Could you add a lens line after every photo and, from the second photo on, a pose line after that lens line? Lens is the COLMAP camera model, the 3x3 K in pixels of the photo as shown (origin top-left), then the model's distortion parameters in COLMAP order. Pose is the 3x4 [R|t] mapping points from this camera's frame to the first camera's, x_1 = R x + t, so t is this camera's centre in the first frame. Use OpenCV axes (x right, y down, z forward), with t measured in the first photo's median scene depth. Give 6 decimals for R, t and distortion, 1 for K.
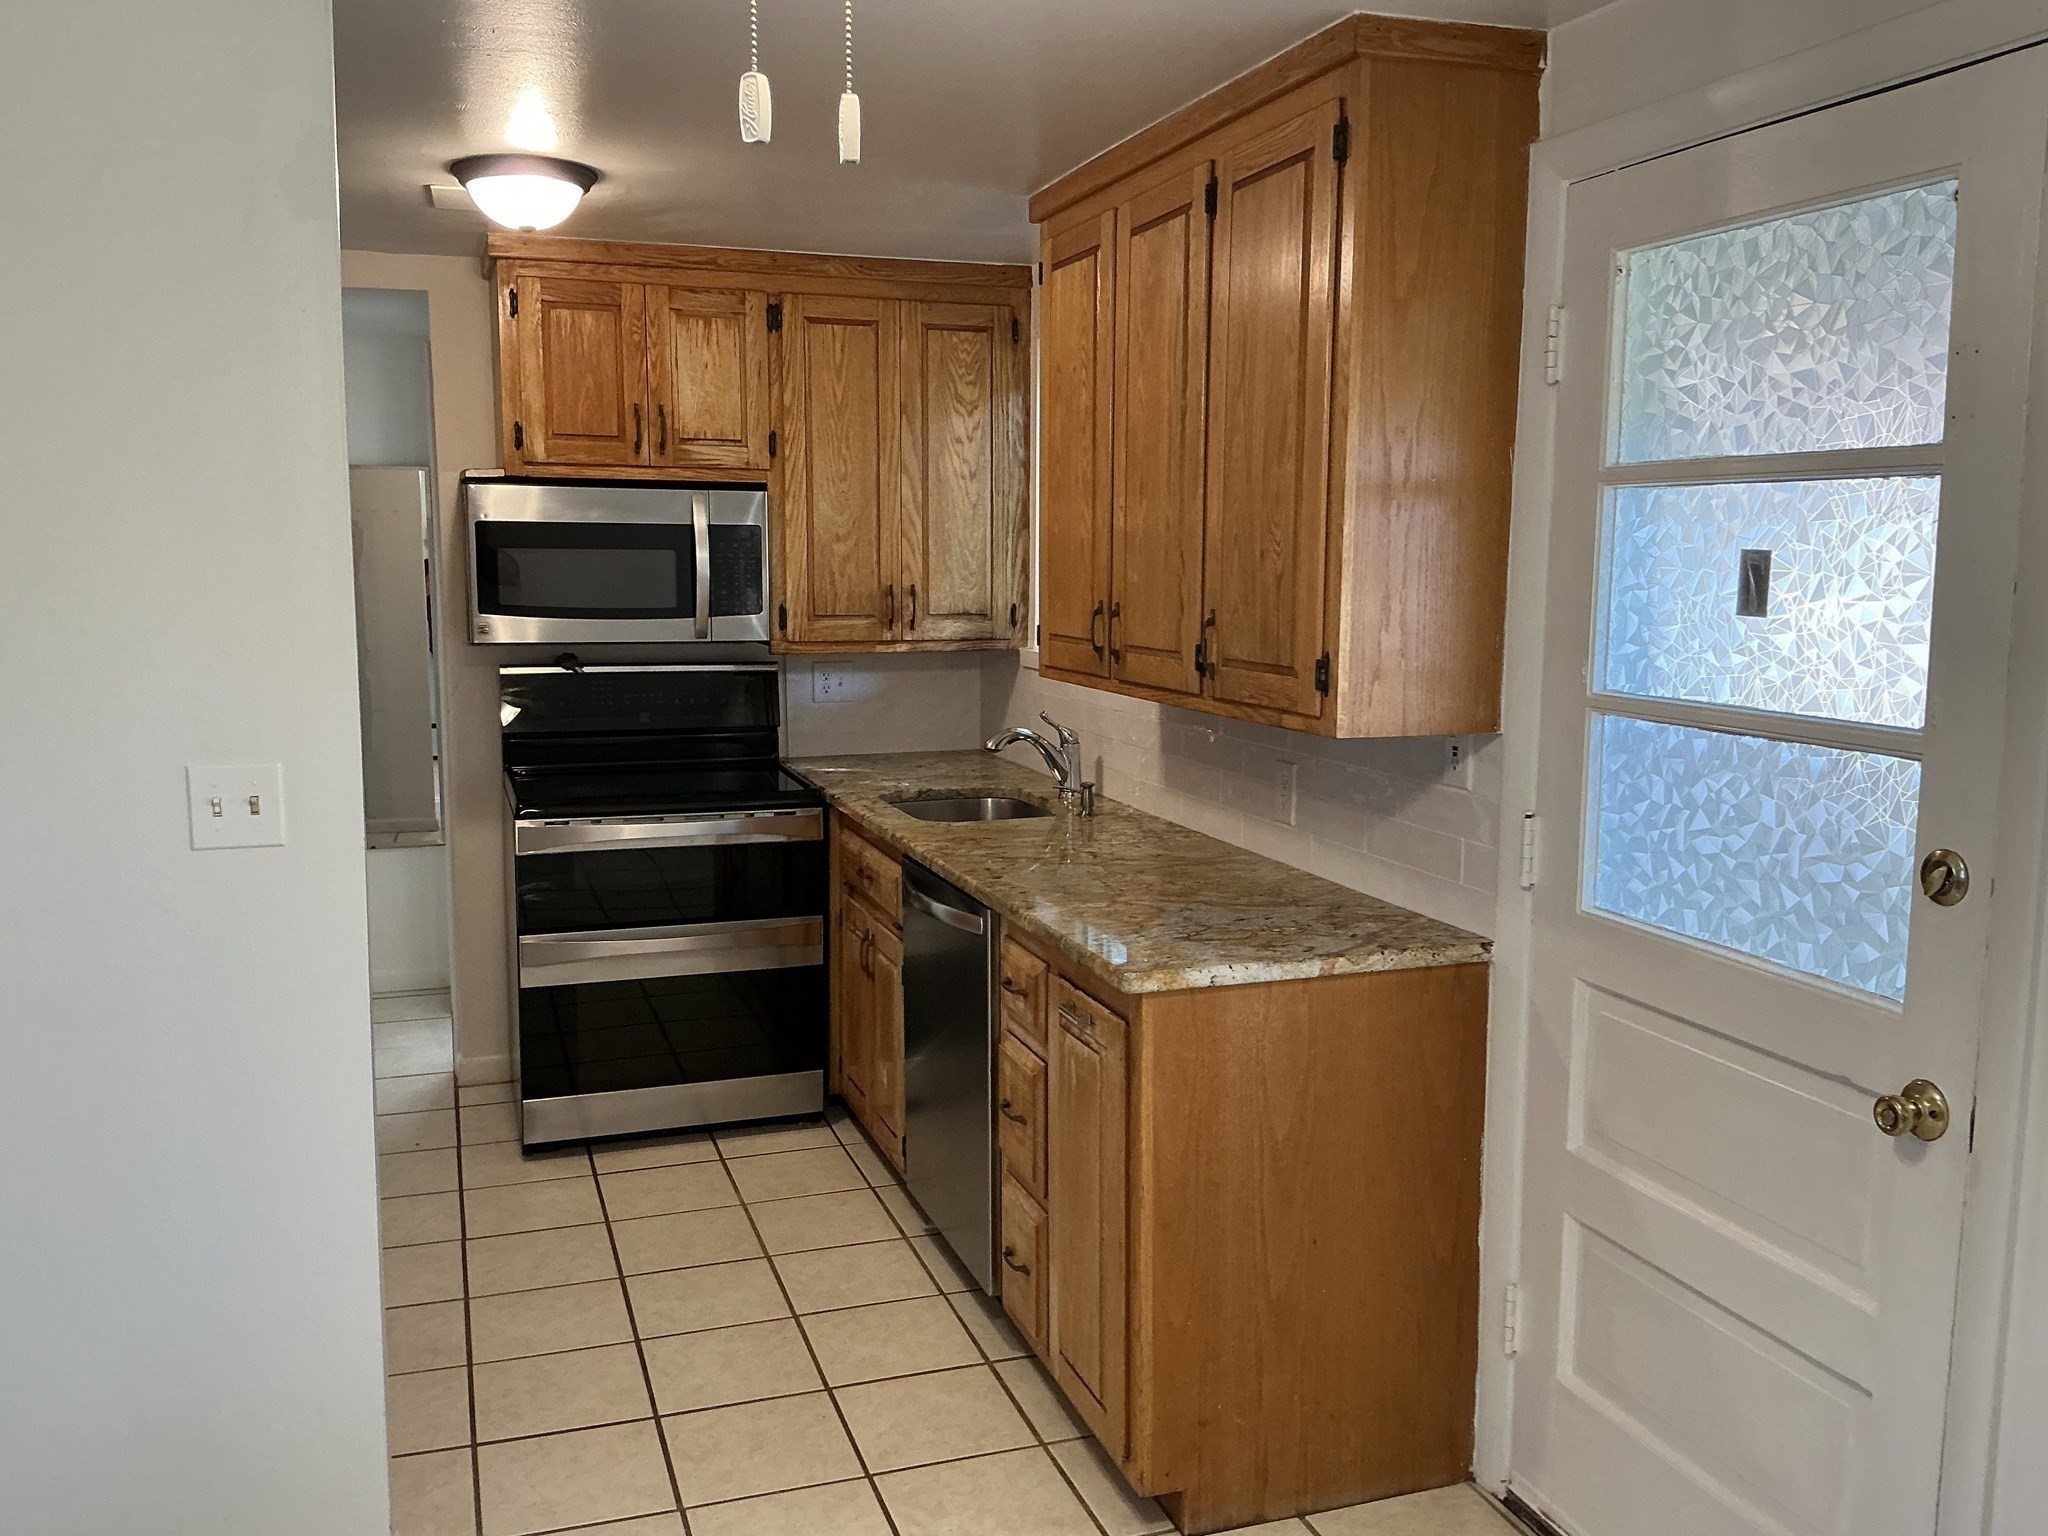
lens RADIAL K [[1706.0, 0, 1021.9], [0, 1706.0, 769.7], [0, 0, 1]] dist [0.034787, -0.100063]
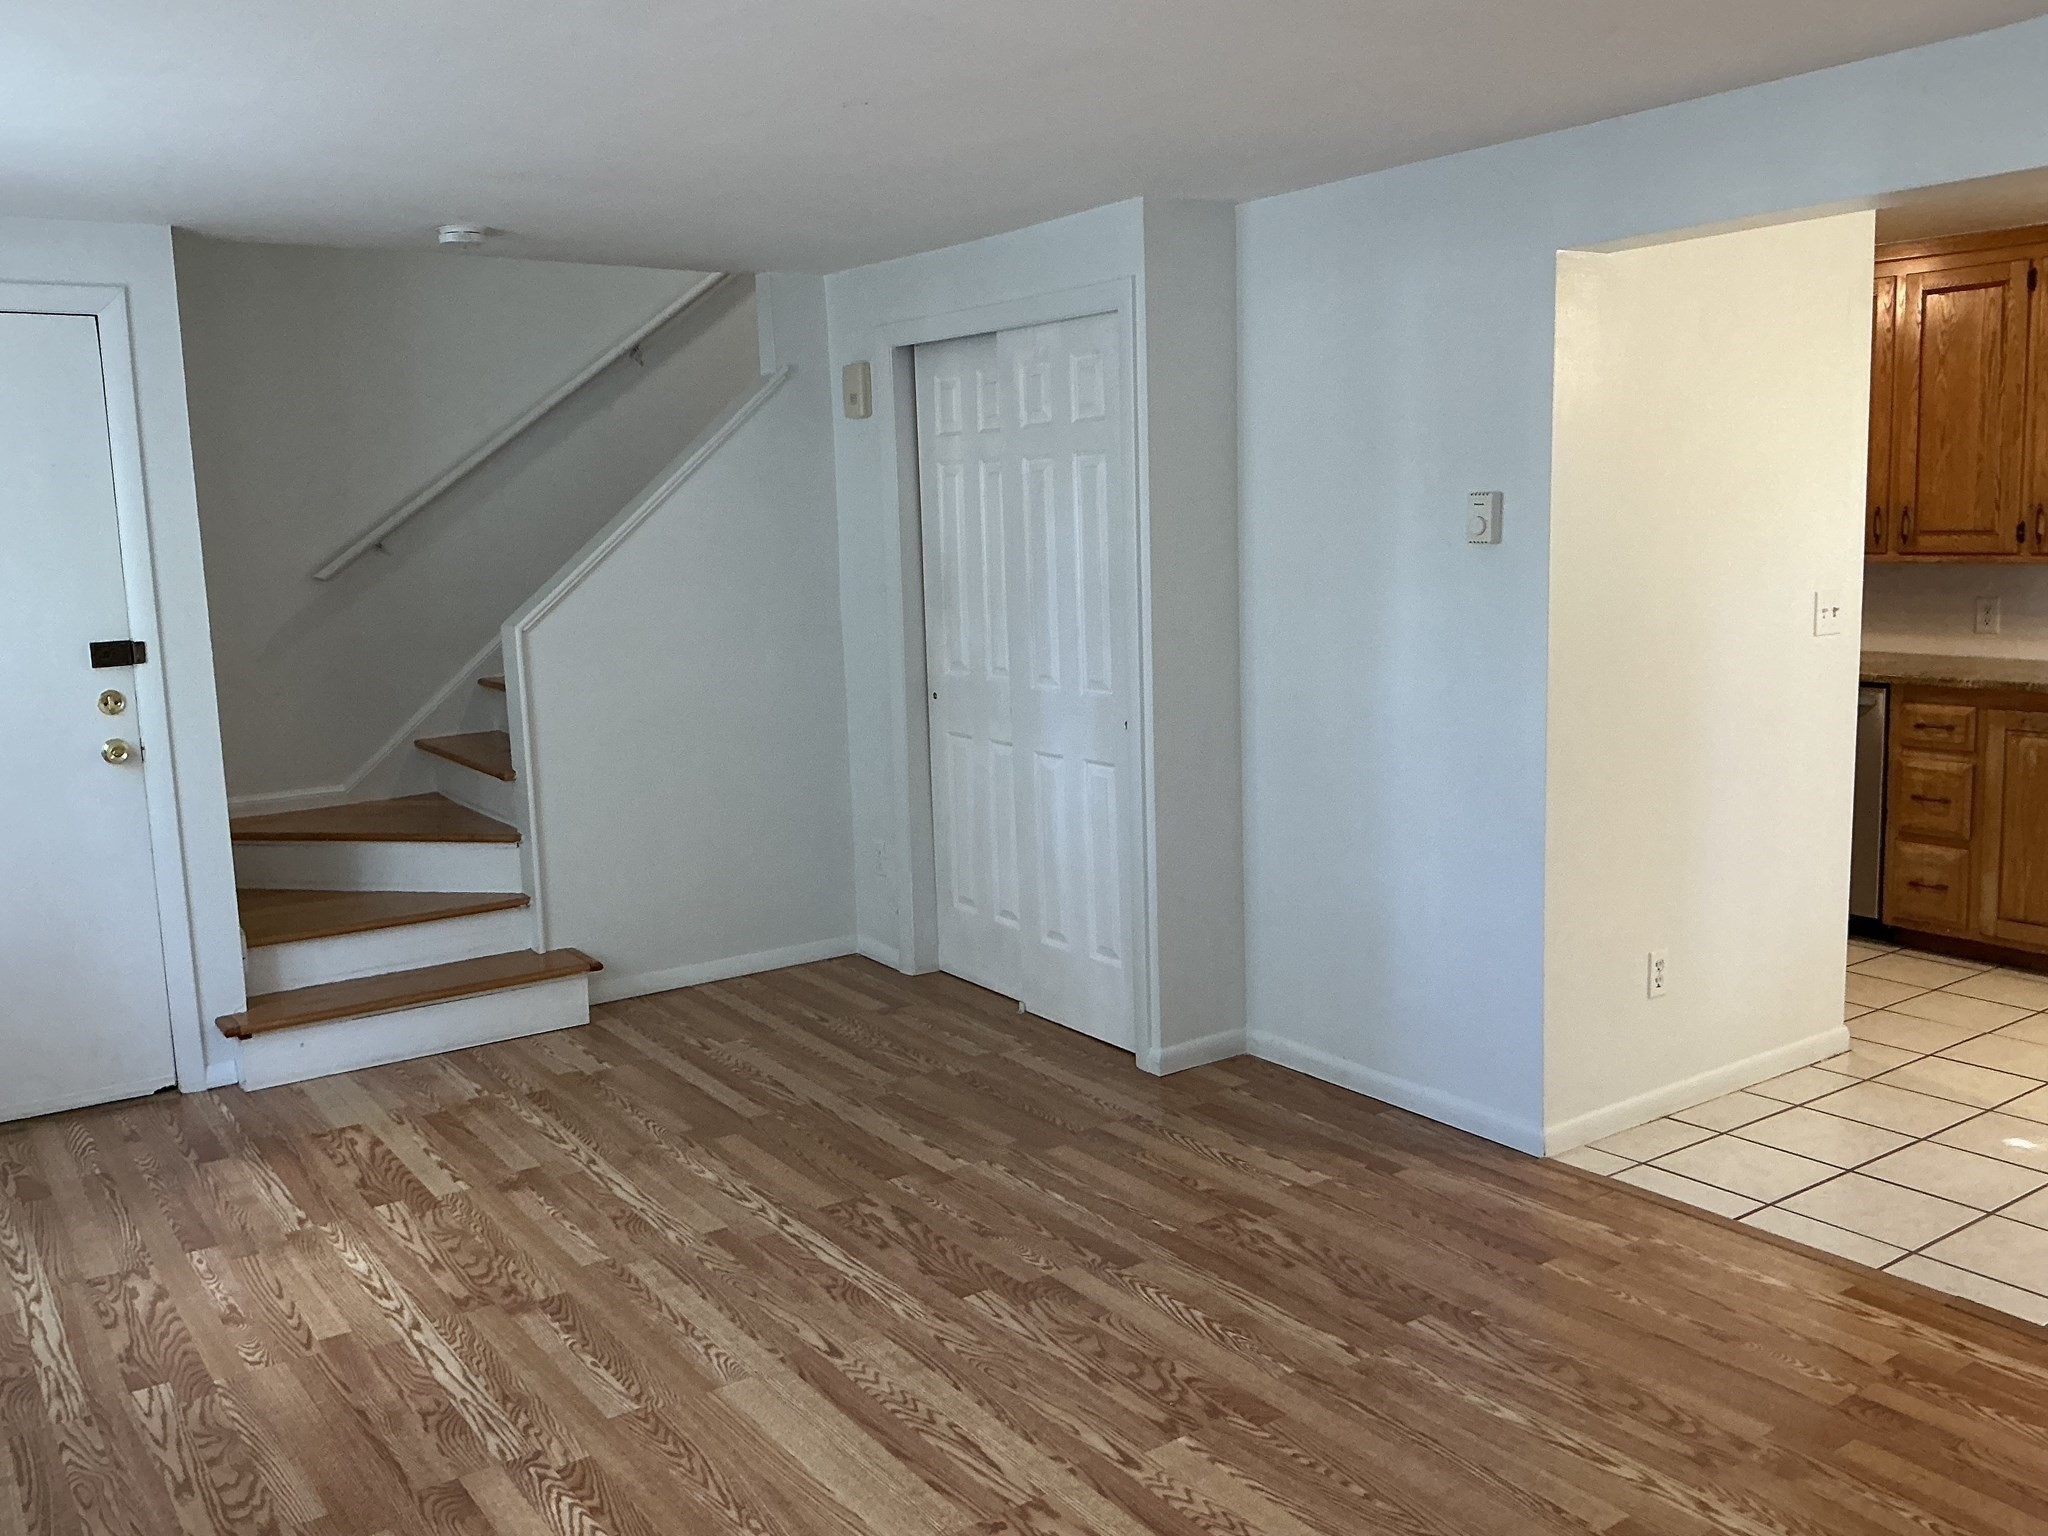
lens RADIAL K [[1706.0, 0, 1020.5], [0, 1706.0, 767.9], [0, 0, 1]] dist [0.034787, -0.100063]
pose [[0.961746, -0.073984, 0.263763, -1.728242], [0.069299, 0.997230, 0.027033, 0.073237], [-0.265032, -0.007721, 0.964209, -0.556804]]
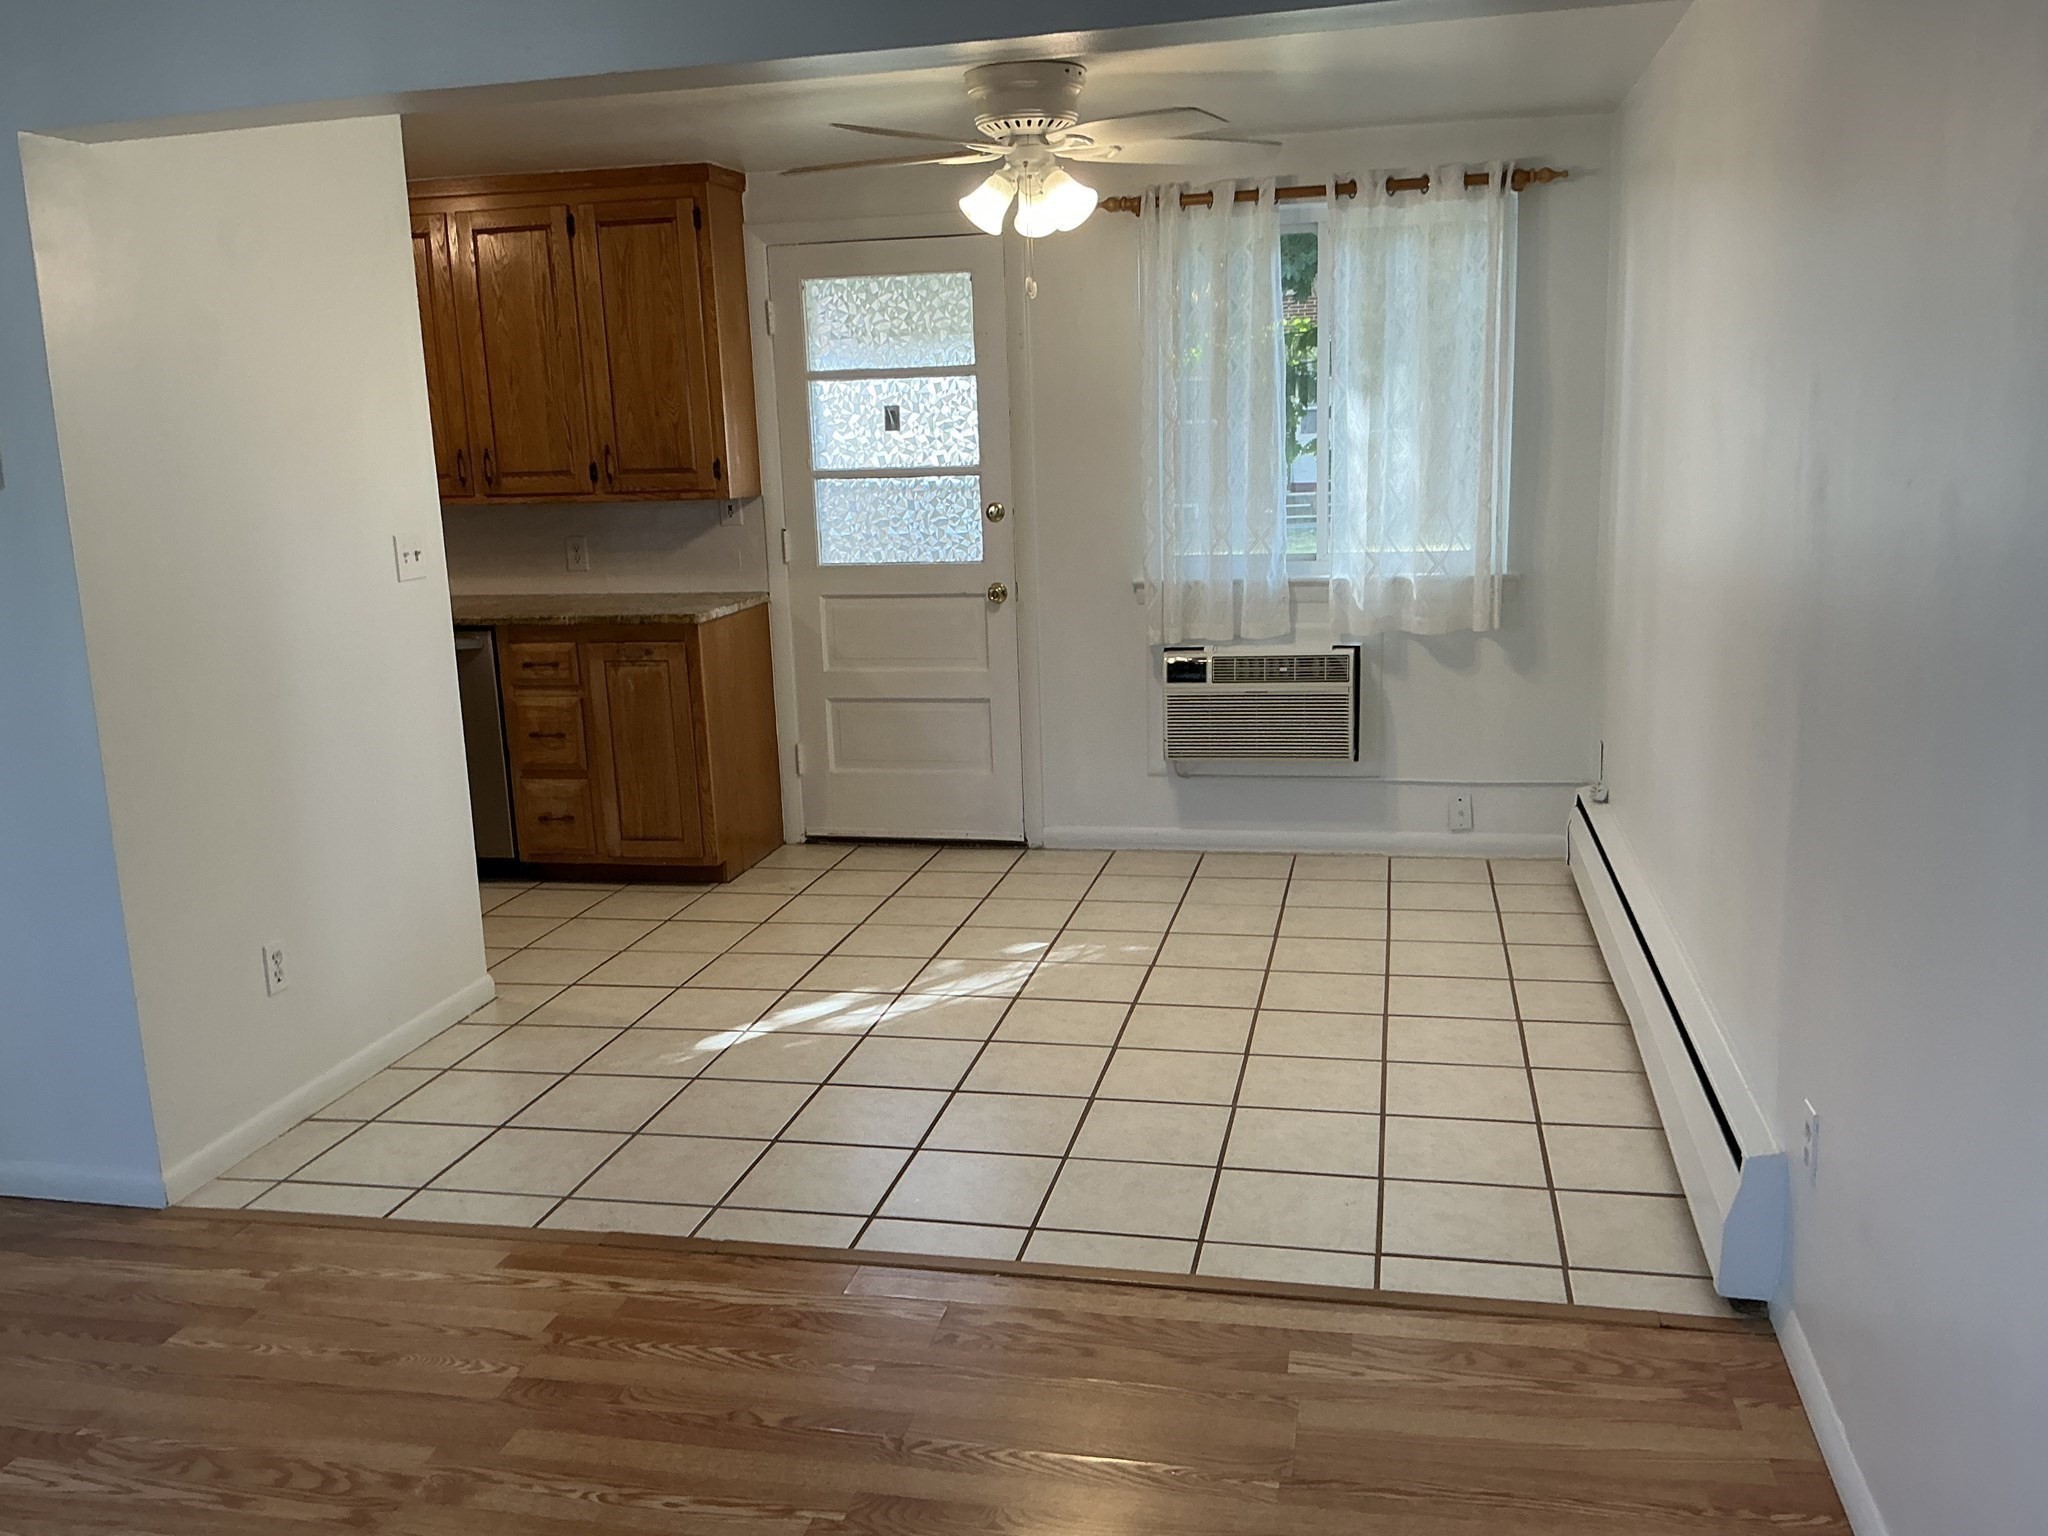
lens RADIAL K [[1706.0, 0, 1022.2], [0, 1706.0, 773.7], [0, 0, 1]] dist [0.034787, -0.100063]
pose [[0.516667, -0.193491, 0.834036, -1.588102], [0.143303, 0.979931, 0.138564, 0.081071], [-0.844109, 0.047928, 0.534026, -0.478095]]
